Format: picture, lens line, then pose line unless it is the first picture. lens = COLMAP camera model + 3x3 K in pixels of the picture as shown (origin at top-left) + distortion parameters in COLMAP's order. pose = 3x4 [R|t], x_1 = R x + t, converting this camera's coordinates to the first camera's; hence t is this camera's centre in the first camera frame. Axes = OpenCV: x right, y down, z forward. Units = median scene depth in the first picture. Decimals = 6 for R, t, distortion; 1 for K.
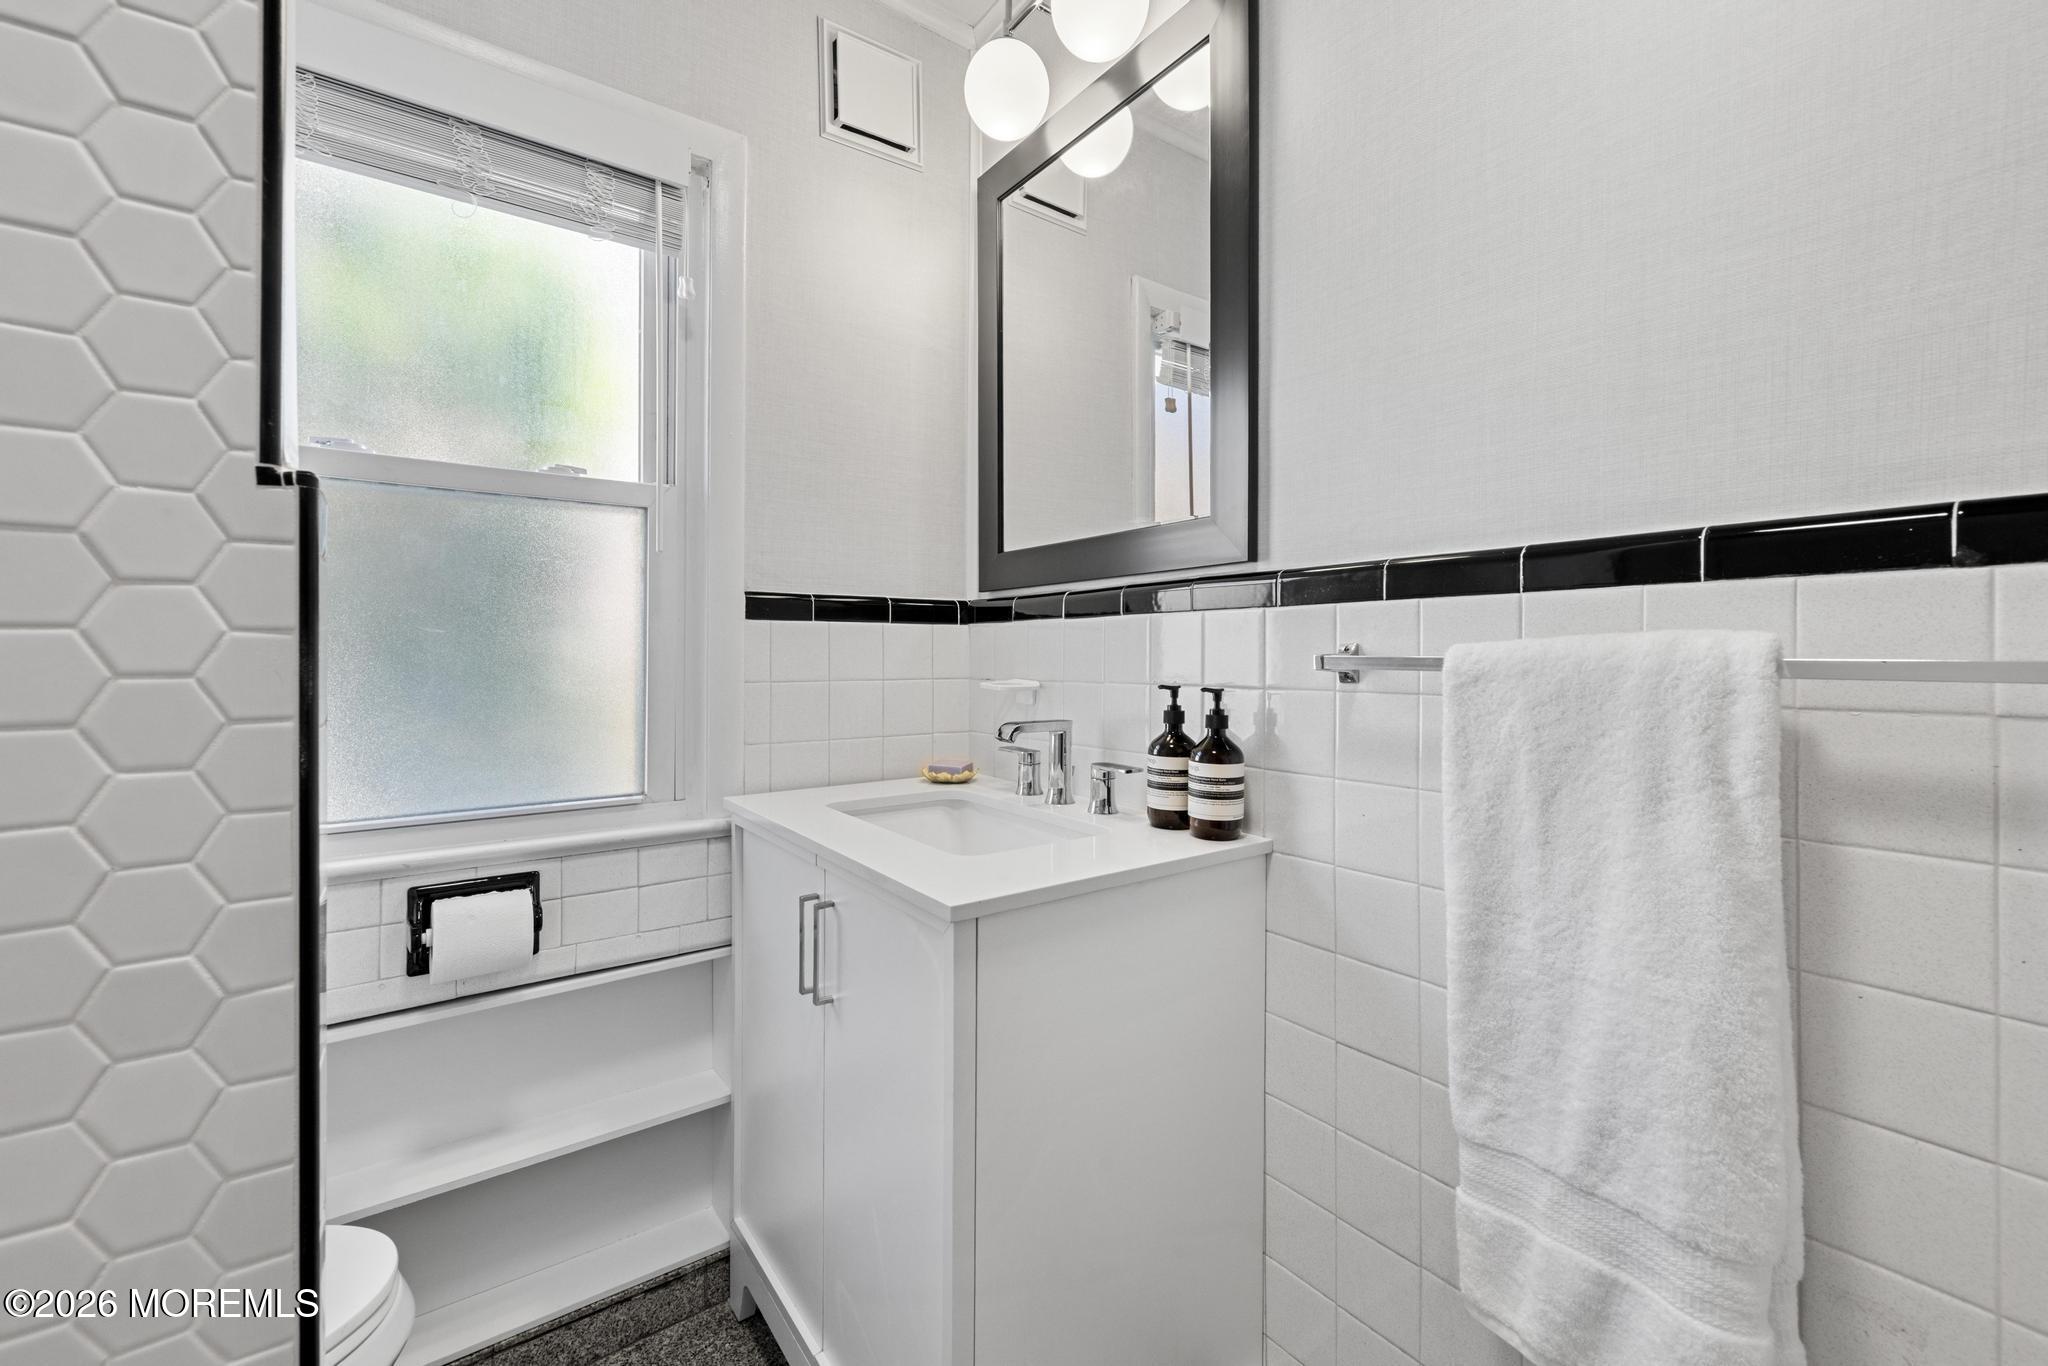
lens RADIAL K [[850.1, 0, 1028.6], [0, 850.1, 655.8], [0, 0, 1]] dist [0.006968, -0.000148]
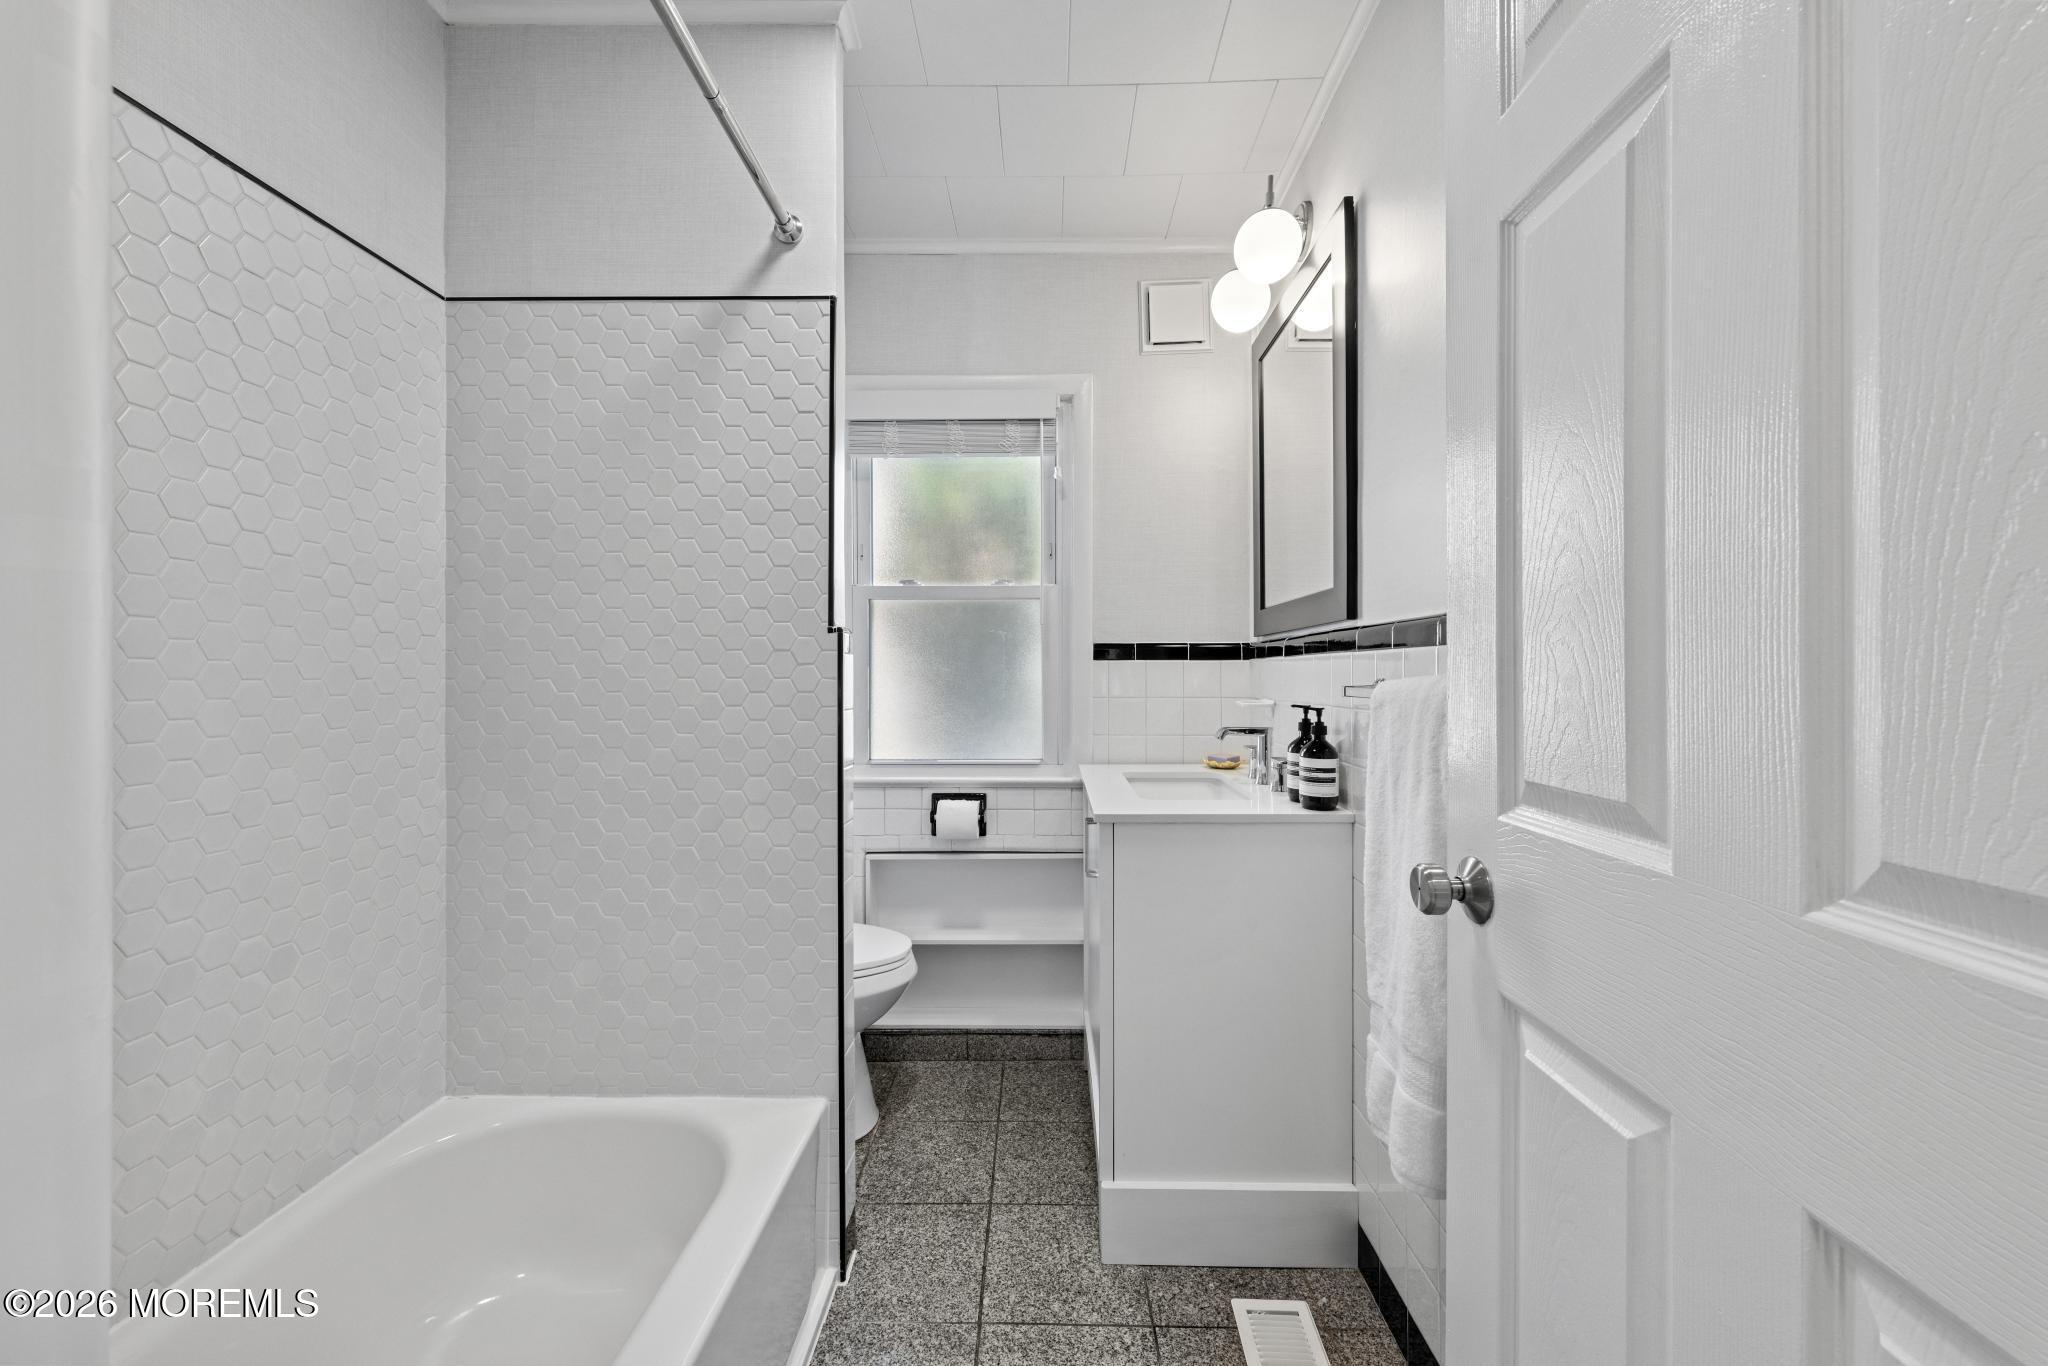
lens RADIAL K [[792.0, 0, 1029.6], [0, 792.0, 672.6], [0, 0, 1]] dist [-0.000045, -0.000057]
pose [[0.784623, -0.001893, -0.619970, 0.564990], [0.001284, 0.999998, -0.001429, -0.017132], [0.619972, 0.000325, 0.784624, -0.318010]]
